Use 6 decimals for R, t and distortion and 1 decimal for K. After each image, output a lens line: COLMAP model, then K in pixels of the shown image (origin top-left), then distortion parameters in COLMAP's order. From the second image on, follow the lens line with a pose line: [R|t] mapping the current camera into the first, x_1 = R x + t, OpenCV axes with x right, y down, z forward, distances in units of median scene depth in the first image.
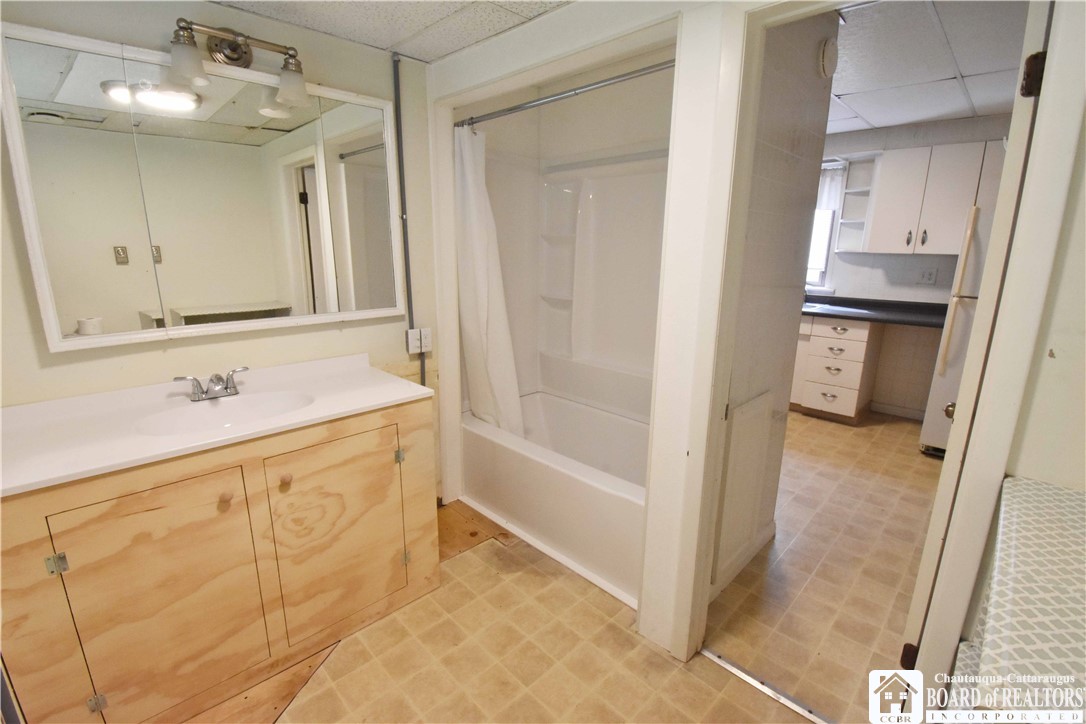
lens RADIAL K [[483.3, 0, 542.1], [0, 483.3, 360.8], [0, 0, 1]] dist [0.025486, -0.028824]
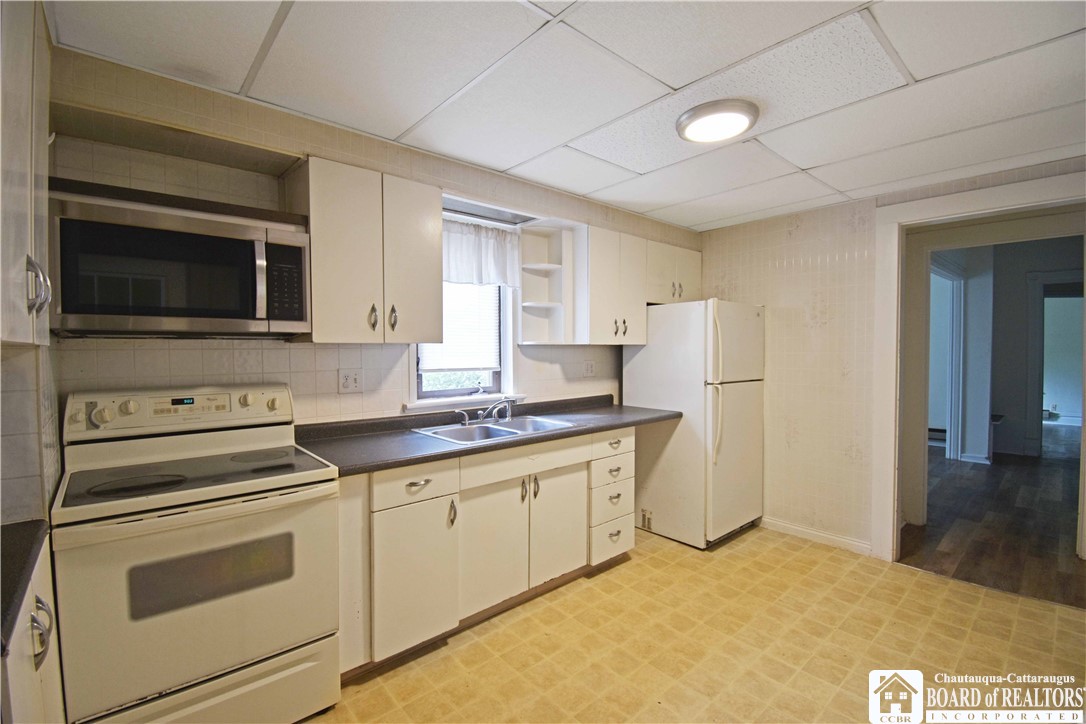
lens RADIAL K [[483.3, 0, 542.1], [0, 483.3, 360.8], [0, 0, 1]] dist [0.025486, -0.028824]
pose [[0.057890, -0.034213, 0.997737, -0.139845], [0.233958, 0.972046, 0.019757, -0.228378], [-0.970522, 0.232285, 0.064276, 1.023765]]
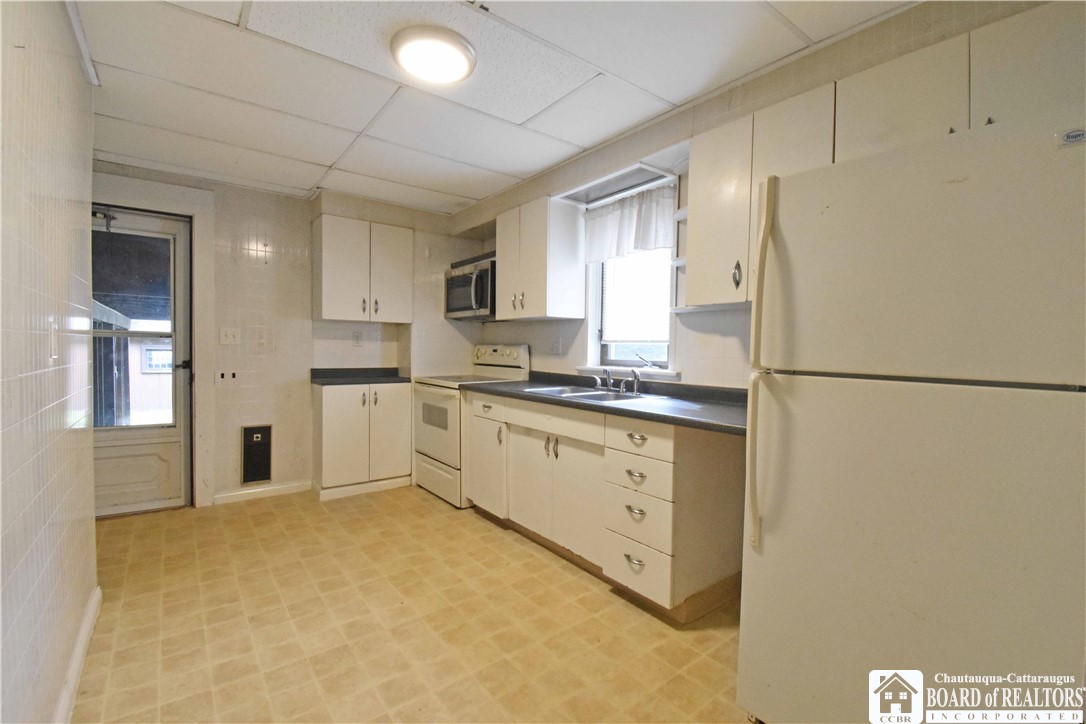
lens RADIAL K [[483.3, 0, 542.1], [0, 483.3, 360.8], [0, 0, 1]] dist [0.025486, -0.028824]
pose [[0.989884, 0.008302, -0.141636, 0.577664], [-0.037437, 0.978191, -0.204307, -0.033046], [0.136851, 0.207543, 0.968606, 0.425134]]
